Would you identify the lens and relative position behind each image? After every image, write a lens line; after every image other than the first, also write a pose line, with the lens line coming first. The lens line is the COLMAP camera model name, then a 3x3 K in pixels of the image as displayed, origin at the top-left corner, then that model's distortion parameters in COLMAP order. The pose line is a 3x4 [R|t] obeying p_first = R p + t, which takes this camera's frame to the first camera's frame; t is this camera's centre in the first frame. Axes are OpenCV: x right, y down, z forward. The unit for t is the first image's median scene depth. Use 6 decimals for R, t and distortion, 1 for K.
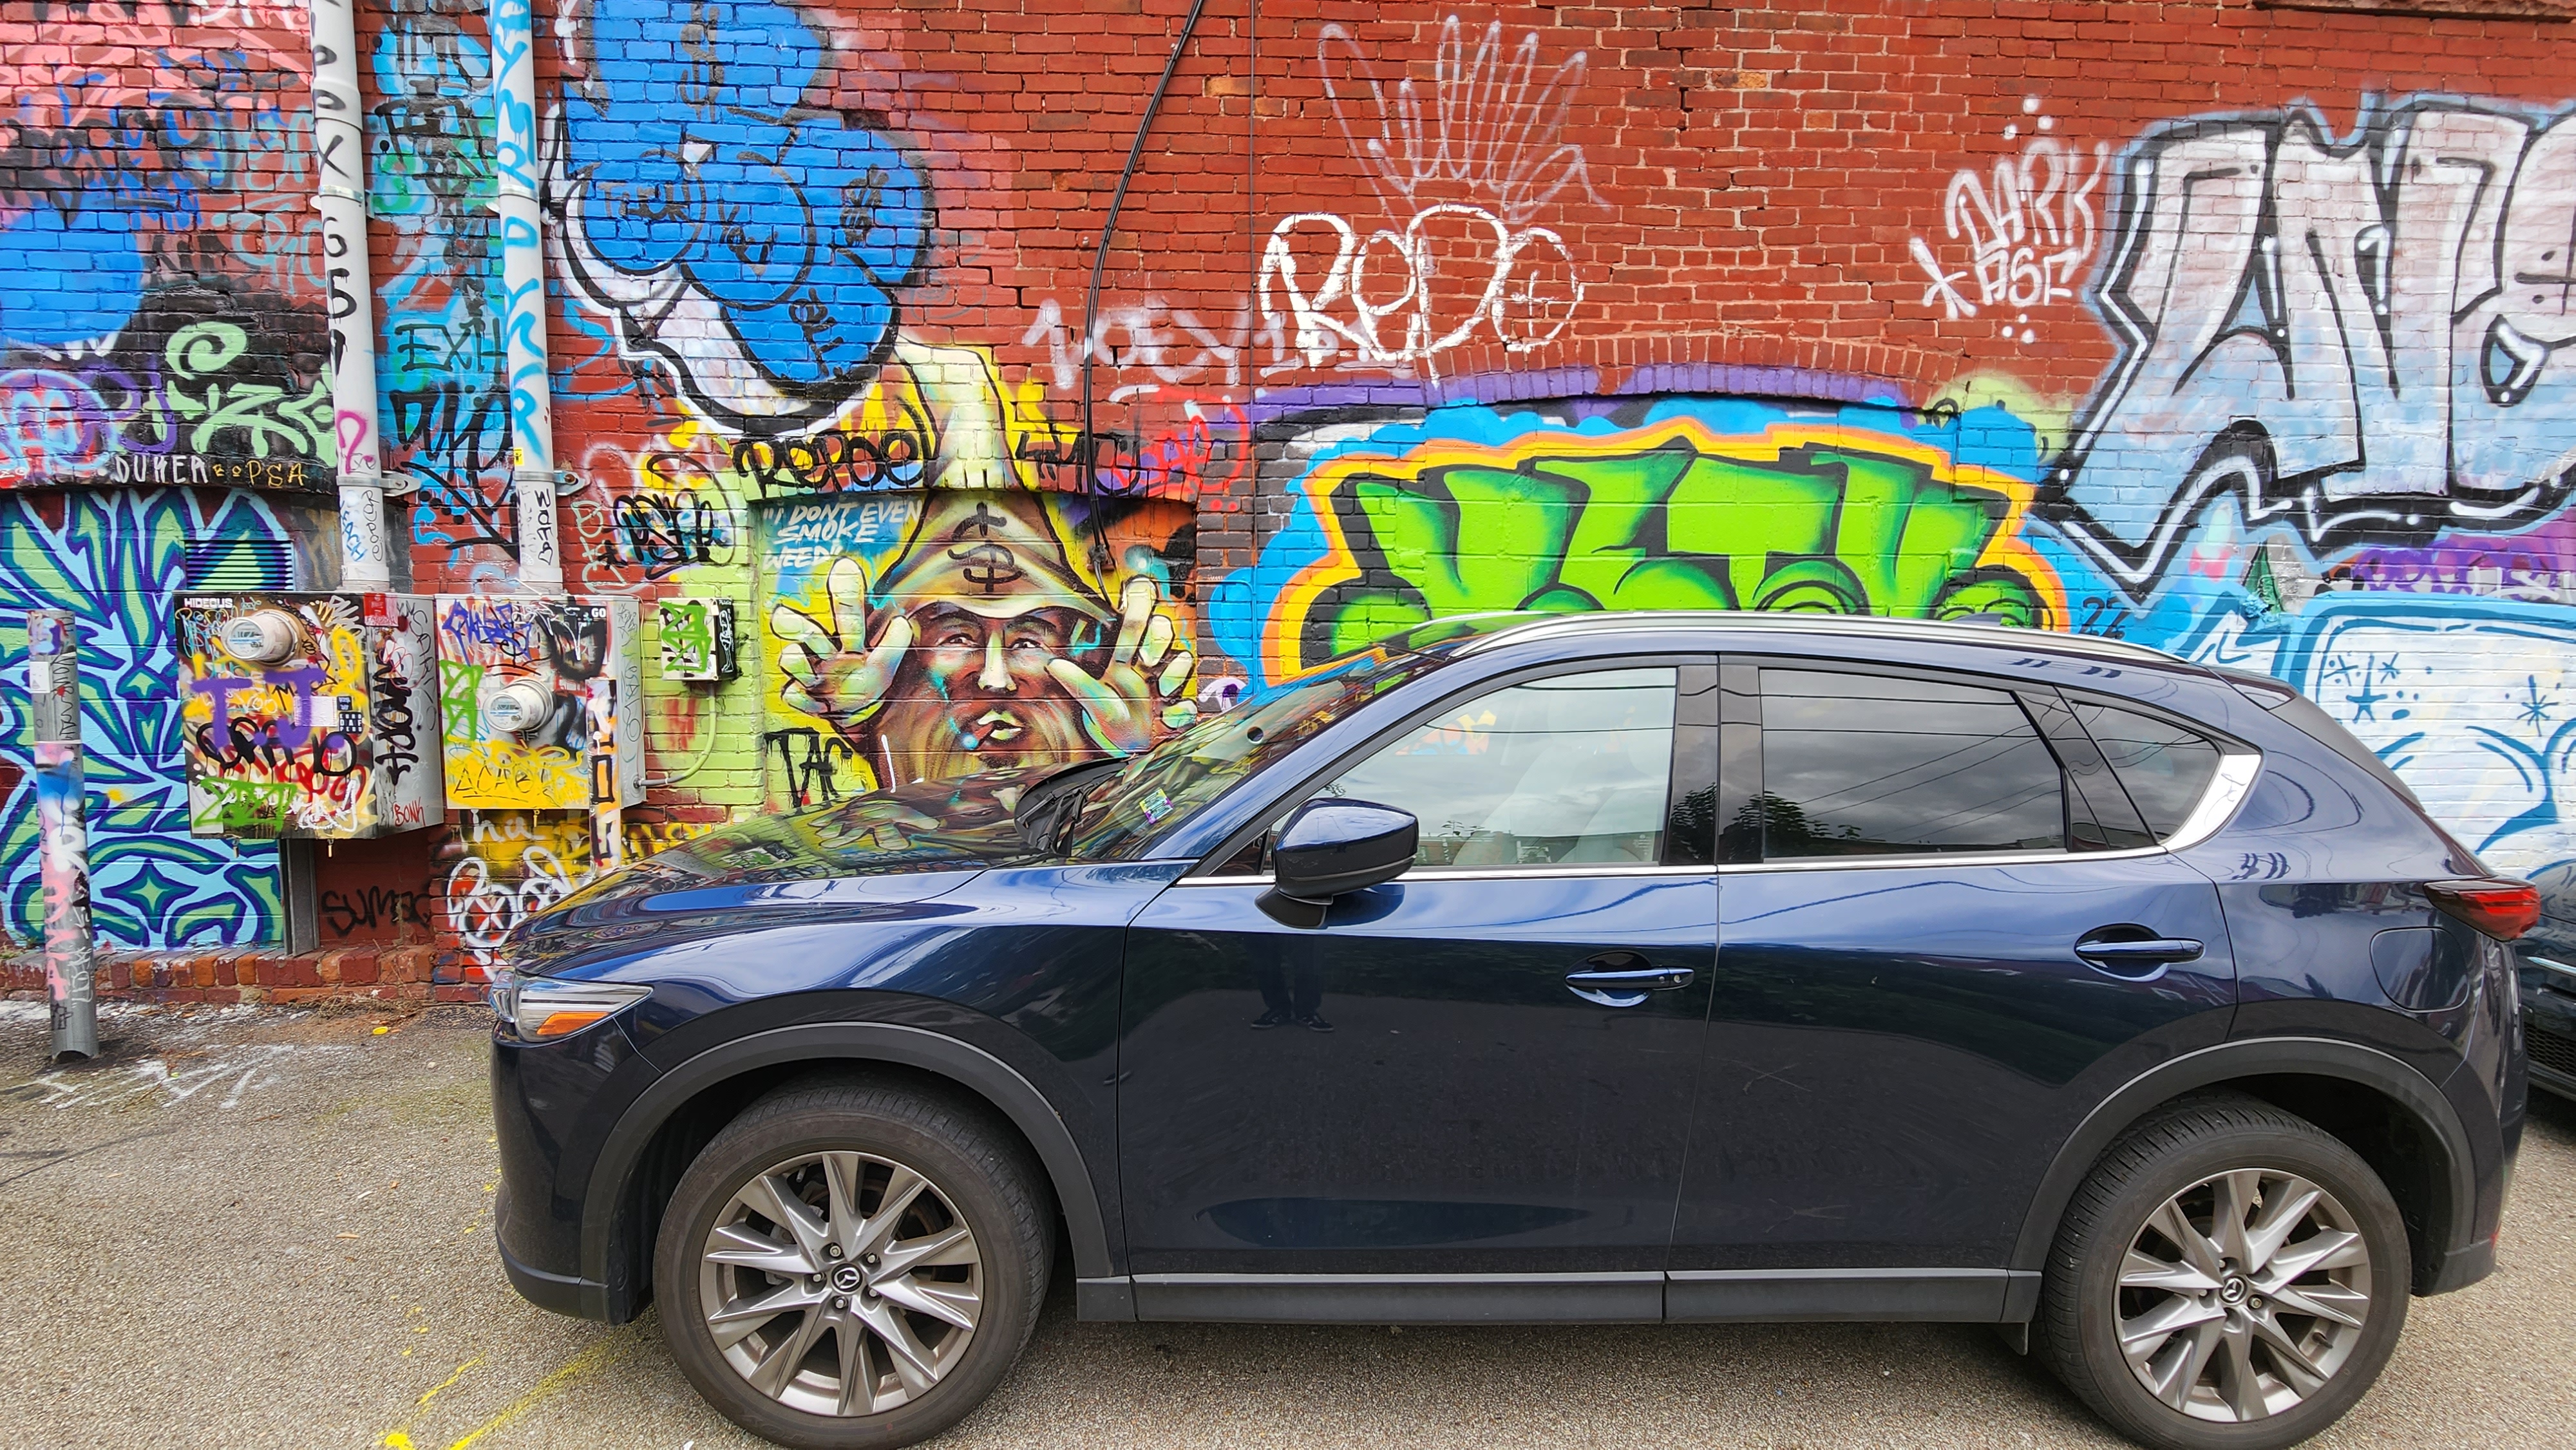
lens RADIAL K [[1014.4, 0, 1267.6], [0, 1014.4, 708.0], [0, 0, 1]] dist [0.003163, -0.001711]
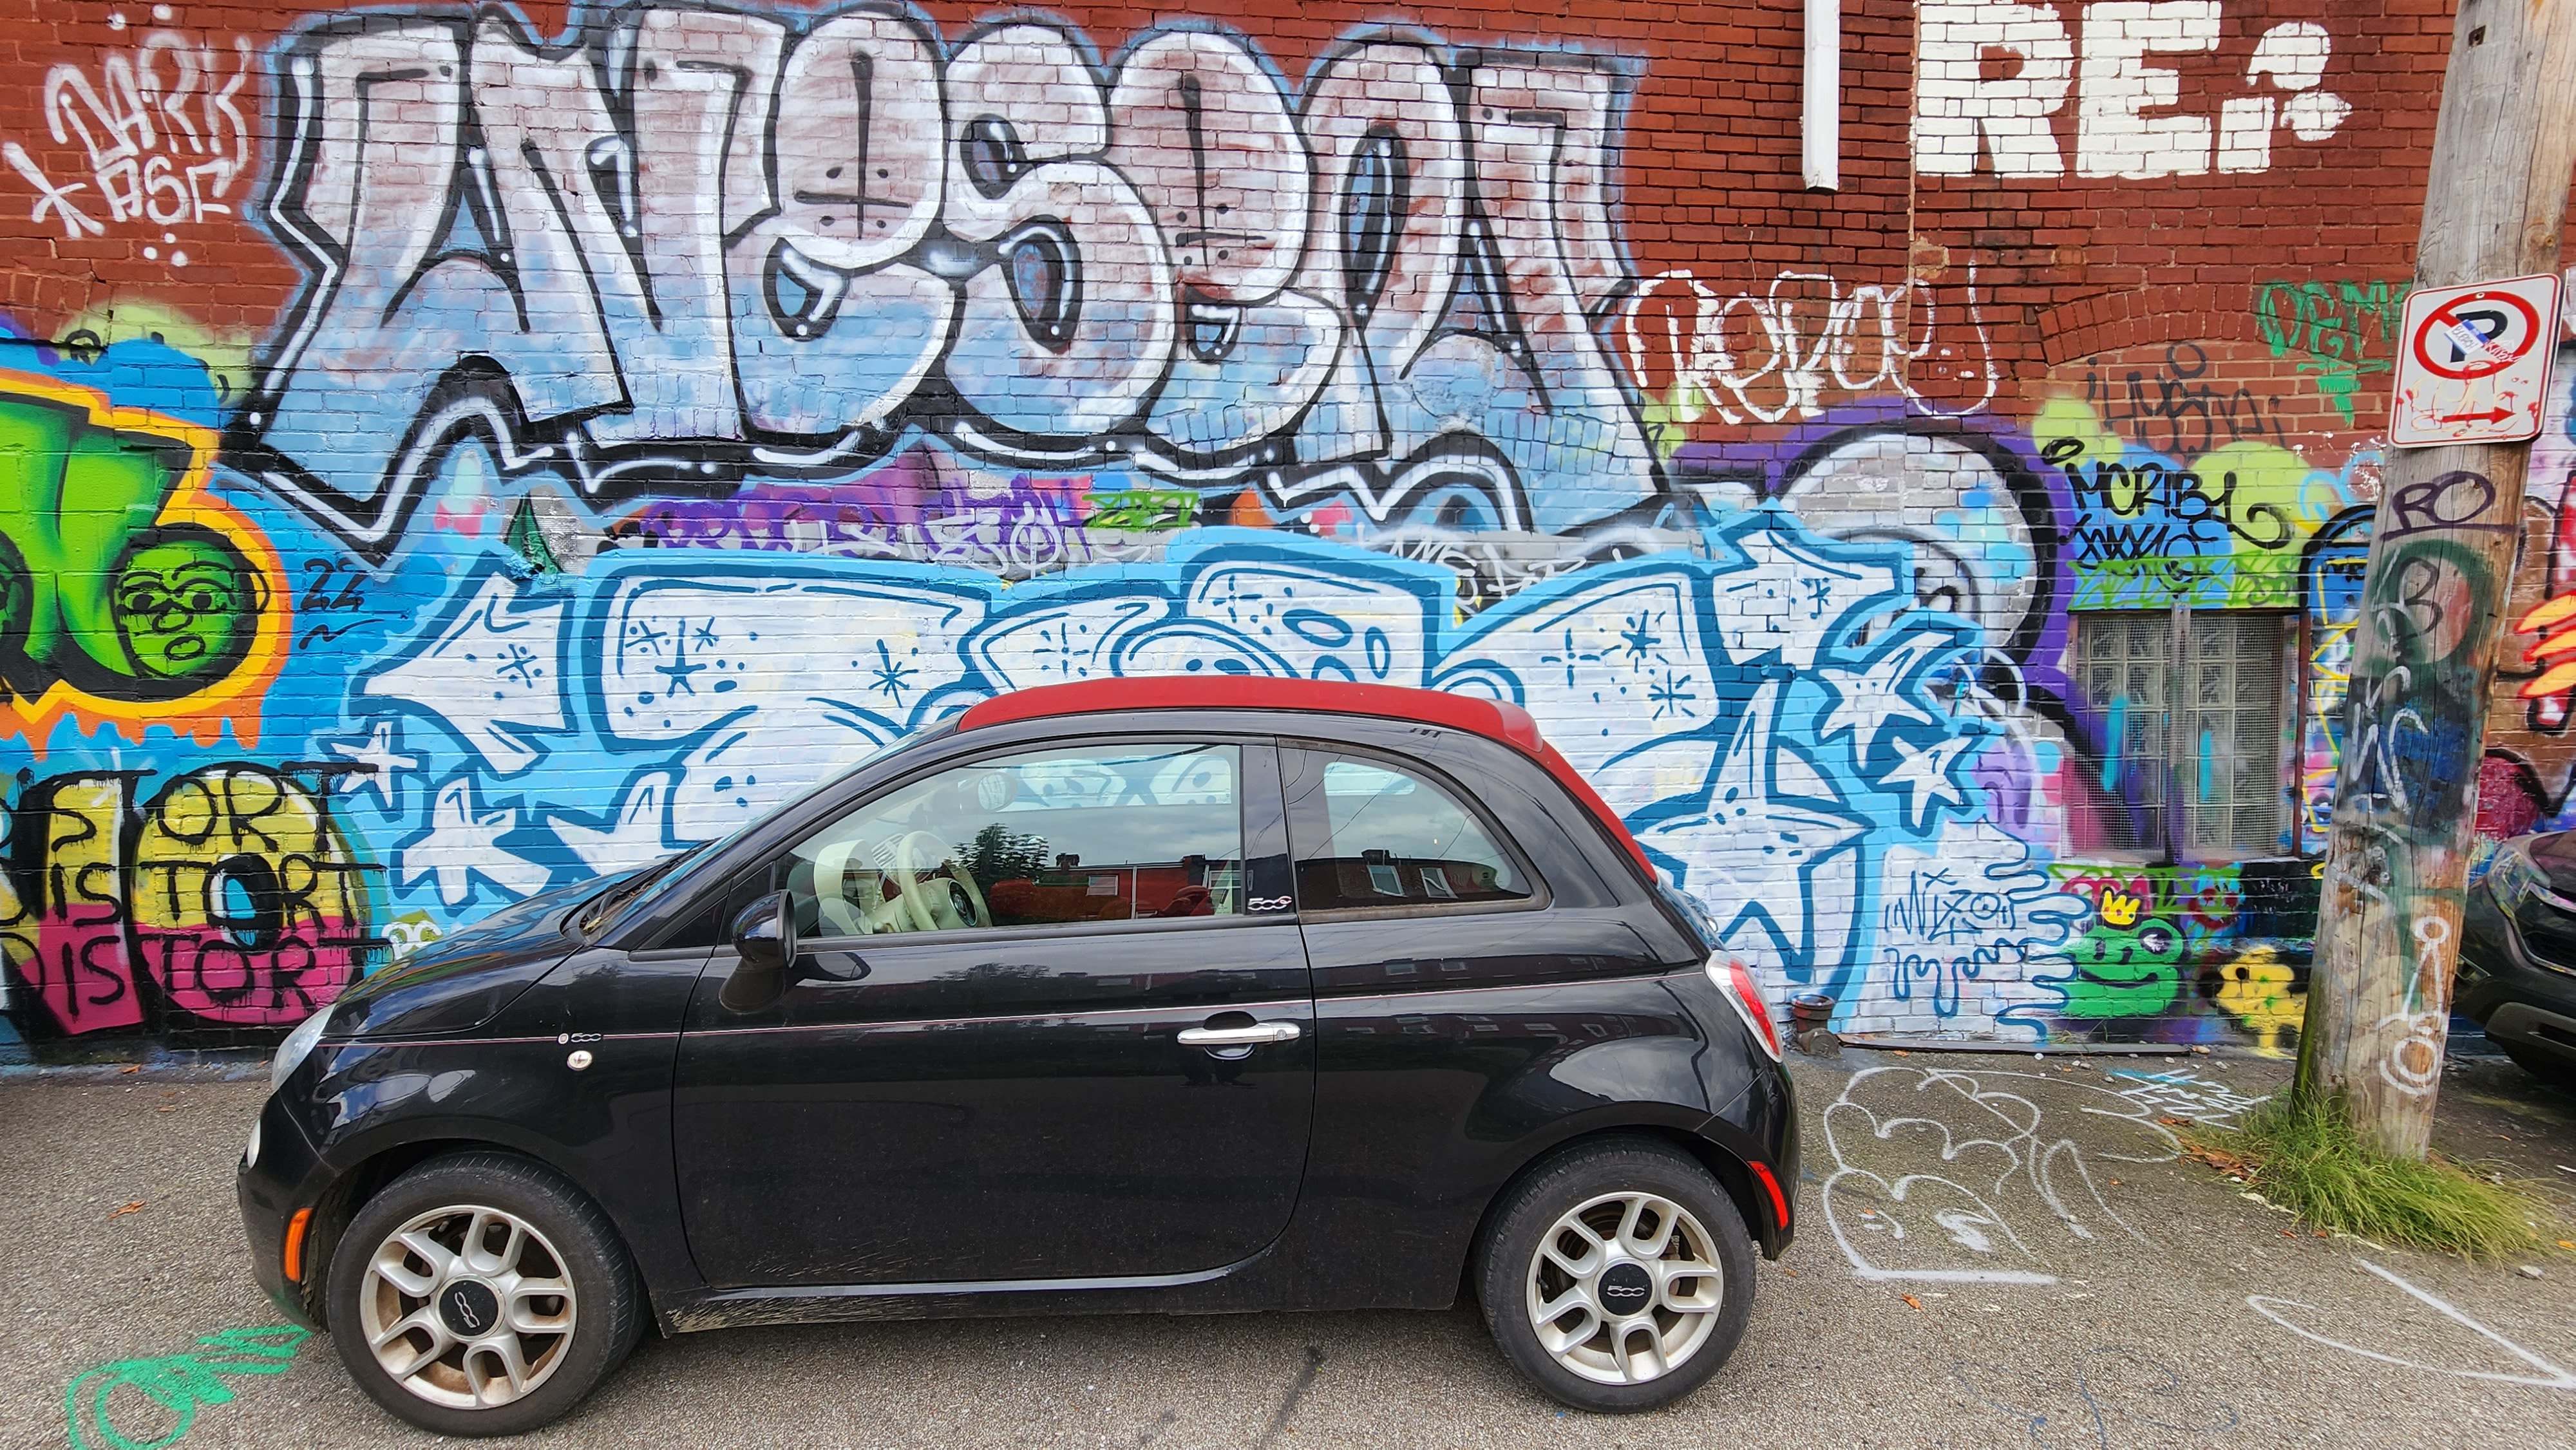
lens RADIAL K [[1014.4, 0, 1279.0], [0, 1014.4, 708.7], [0, 0, 1]] dist [0.003163, -0.001711]
pose [[0.998118, -0.021761, 0.057340, 1.599577], [0.022288, 0.999715, -0.008559, 0.046121], [-0.057137, 0.009821, 0.998318, 0.082149]]
